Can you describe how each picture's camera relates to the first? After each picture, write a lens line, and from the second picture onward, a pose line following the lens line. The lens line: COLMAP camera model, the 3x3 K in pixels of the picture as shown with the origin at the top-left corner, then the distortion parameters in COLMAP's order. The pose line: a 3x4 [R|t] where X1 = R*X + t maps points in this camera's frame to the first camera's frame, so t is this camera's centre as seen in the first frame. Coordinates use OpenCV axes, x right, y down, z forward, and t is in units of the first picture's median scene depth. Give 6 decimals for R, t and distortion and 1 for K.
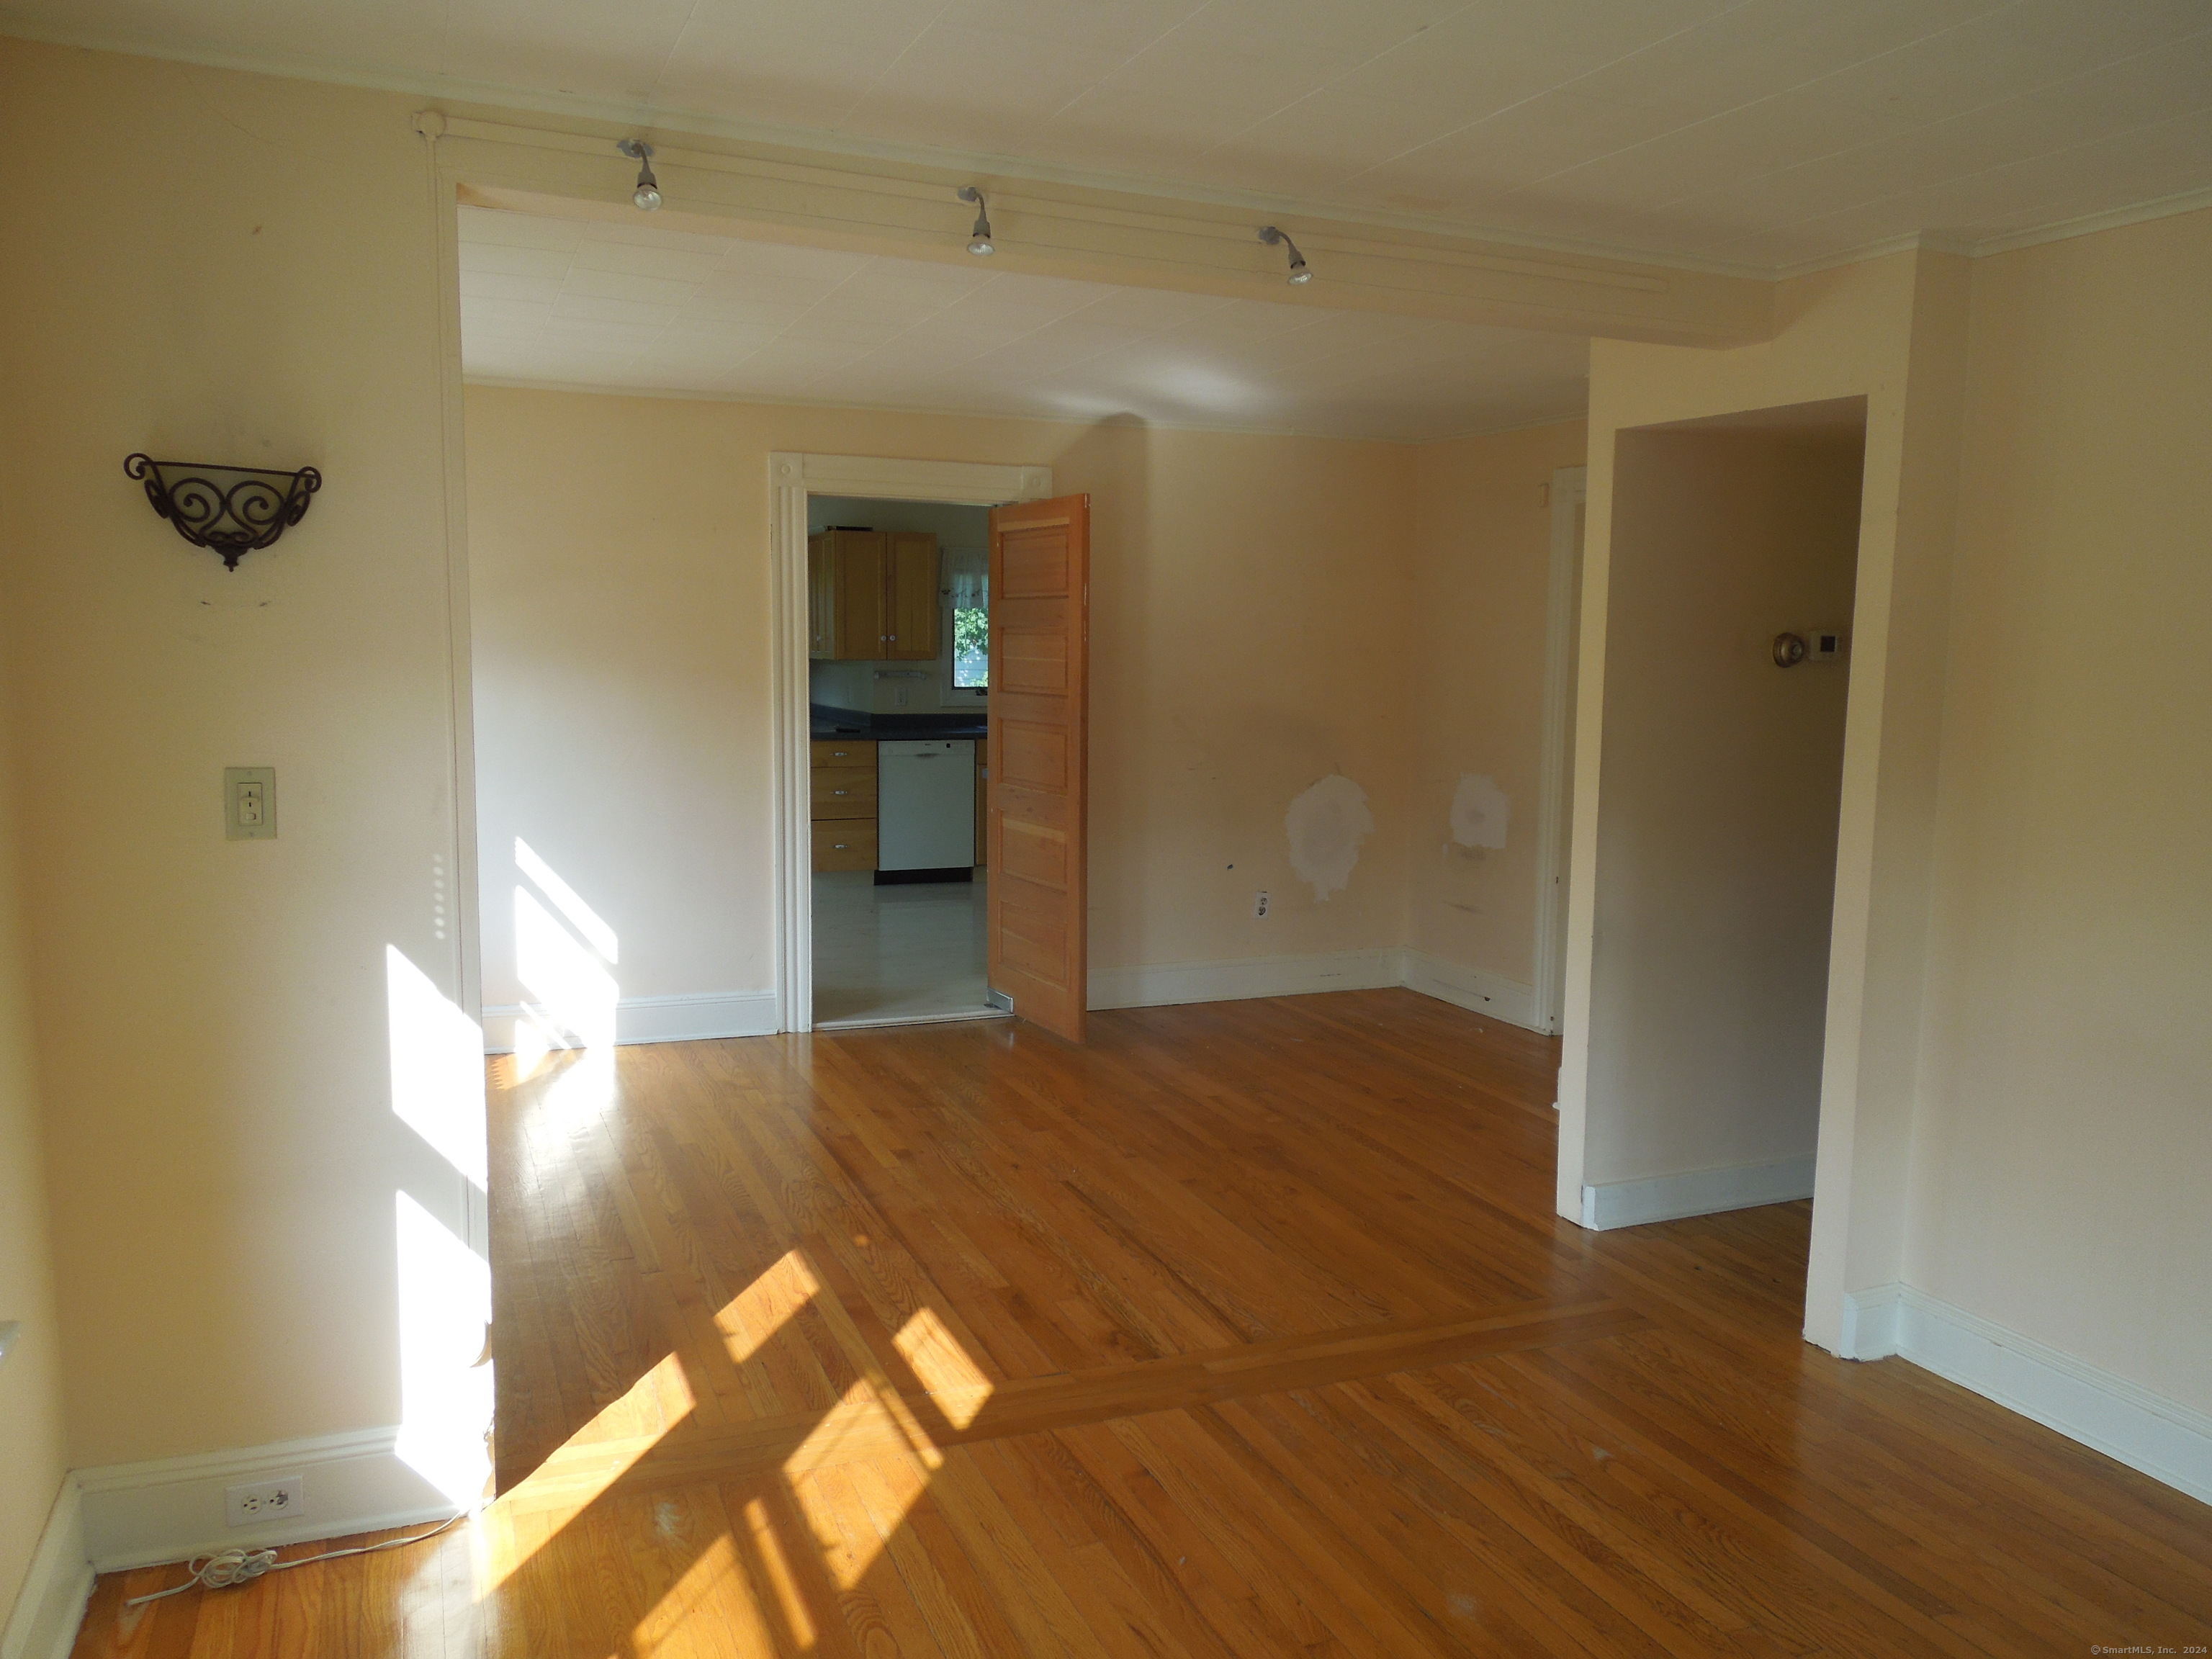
lens RADIAL K [[1666.2, 0, 1106.0], [0, 1666.2, 829.5], [0, 0, 1]] dist [0.001286, 0.000366]
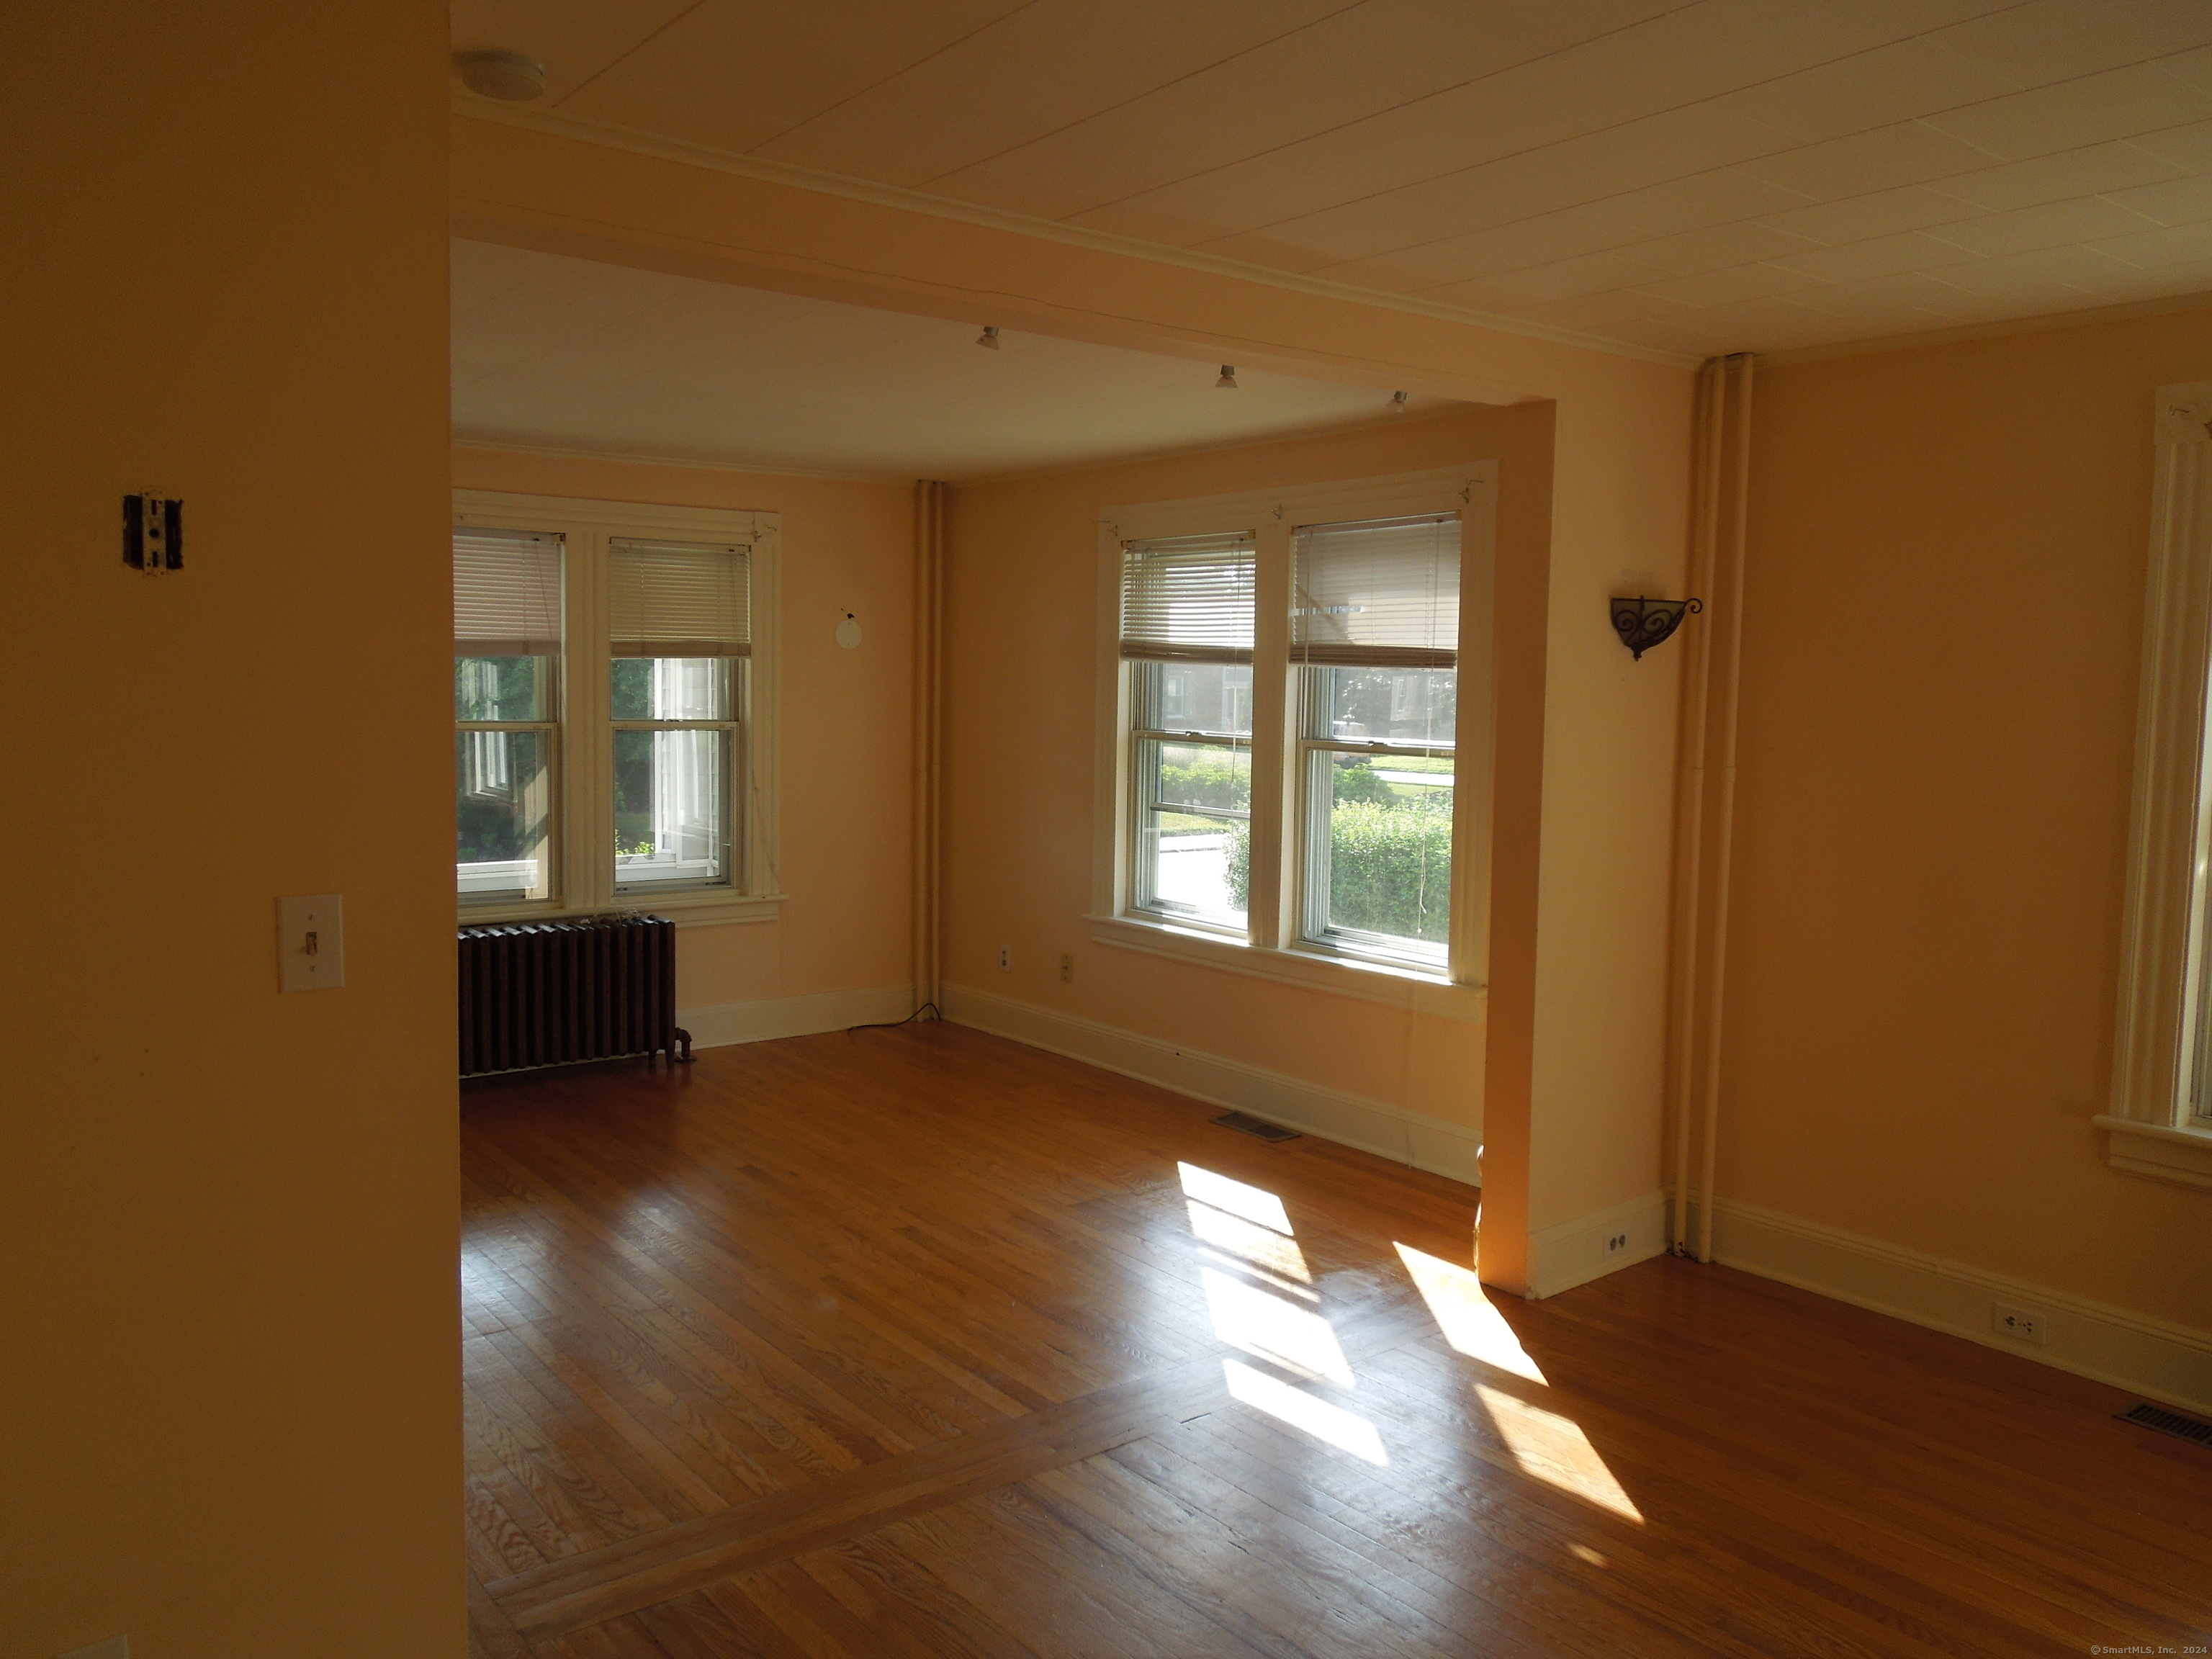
lens RADIAL K [[1666.2, 0, 1106.0], [0, 1666.2, 829.5], [0, 0, 1]] dist [0.001286, 0.000366]
pose [[-0.964784, -0.009643, -0.262865, 0.305525], [-0.063590, 0.978237, 0.197505, -0.230723], [0.255240, 0.207265, -0.944401, 1.980109]]
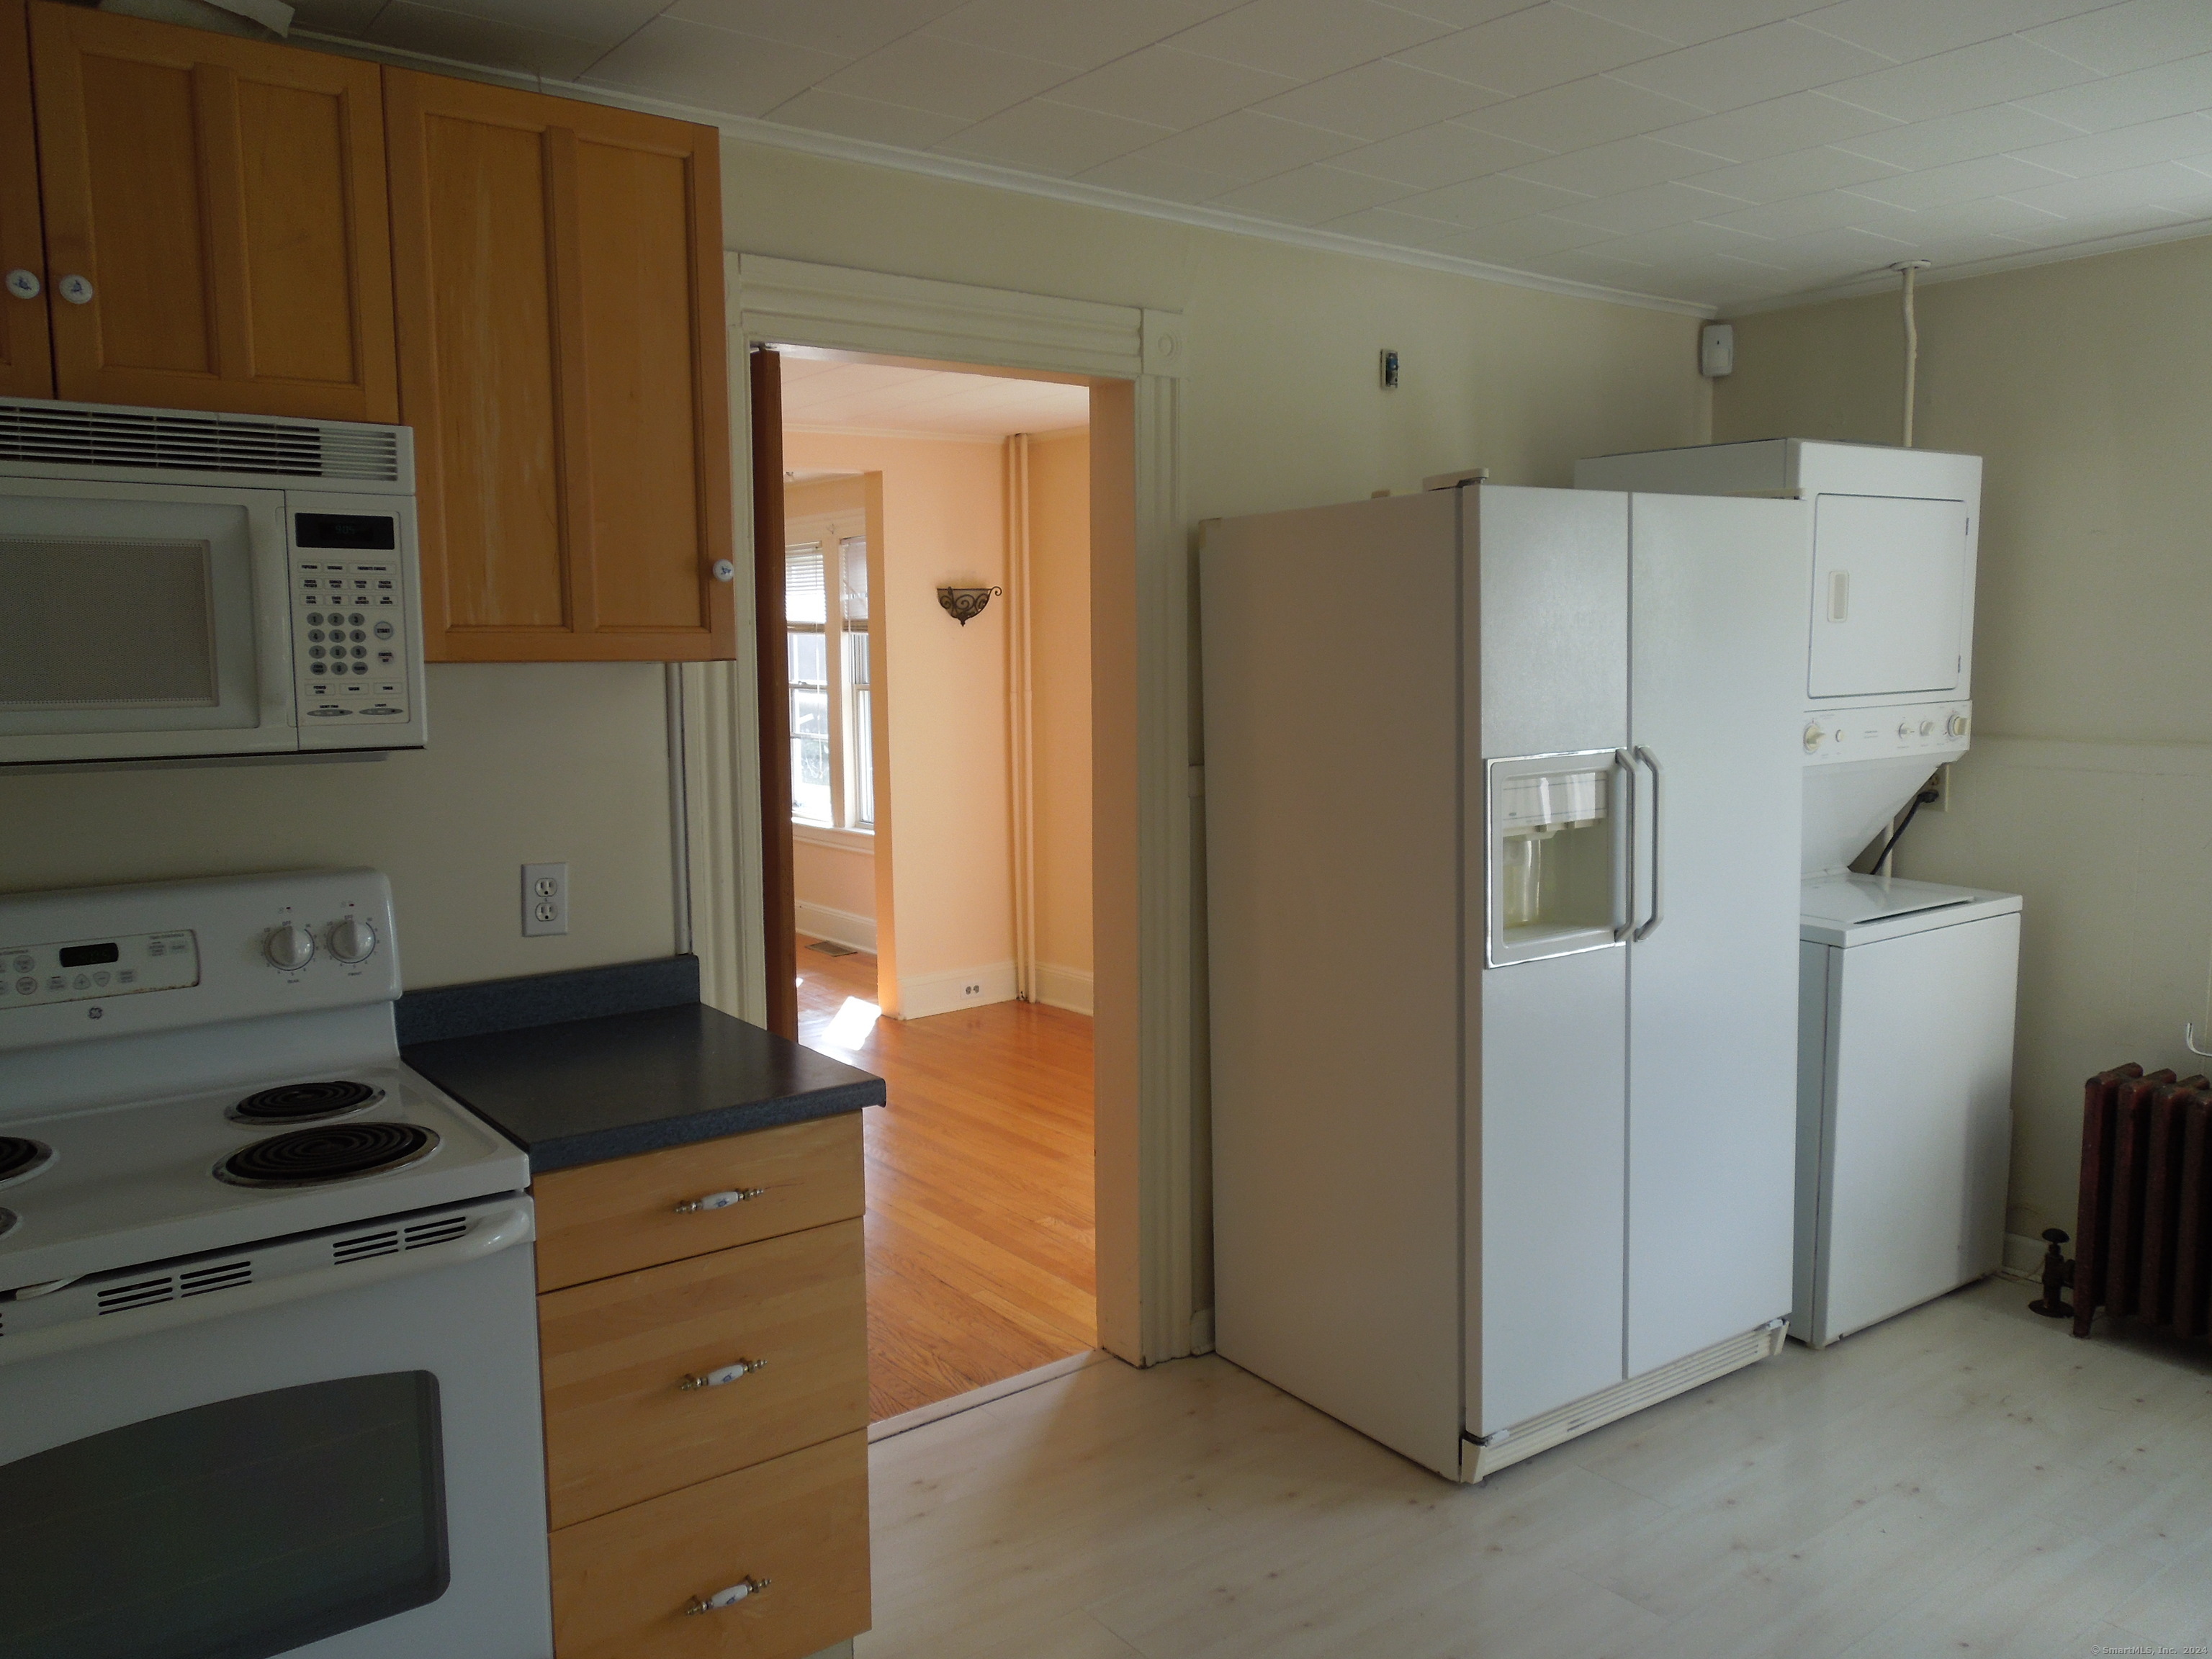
lens RADIAL K [[1666.2, 0, 1106.0], [0, 1666.2, 829.5], [0, 0, 1]] dist [0.001286, 0.000366]
pose [[-0.969349, 0.022099, -0.244693, -0.086118], [-0.033075, 0.975143, 0.219092, -0.344366], [0.243452, 0.220470, -0.944523, 2.902972]]
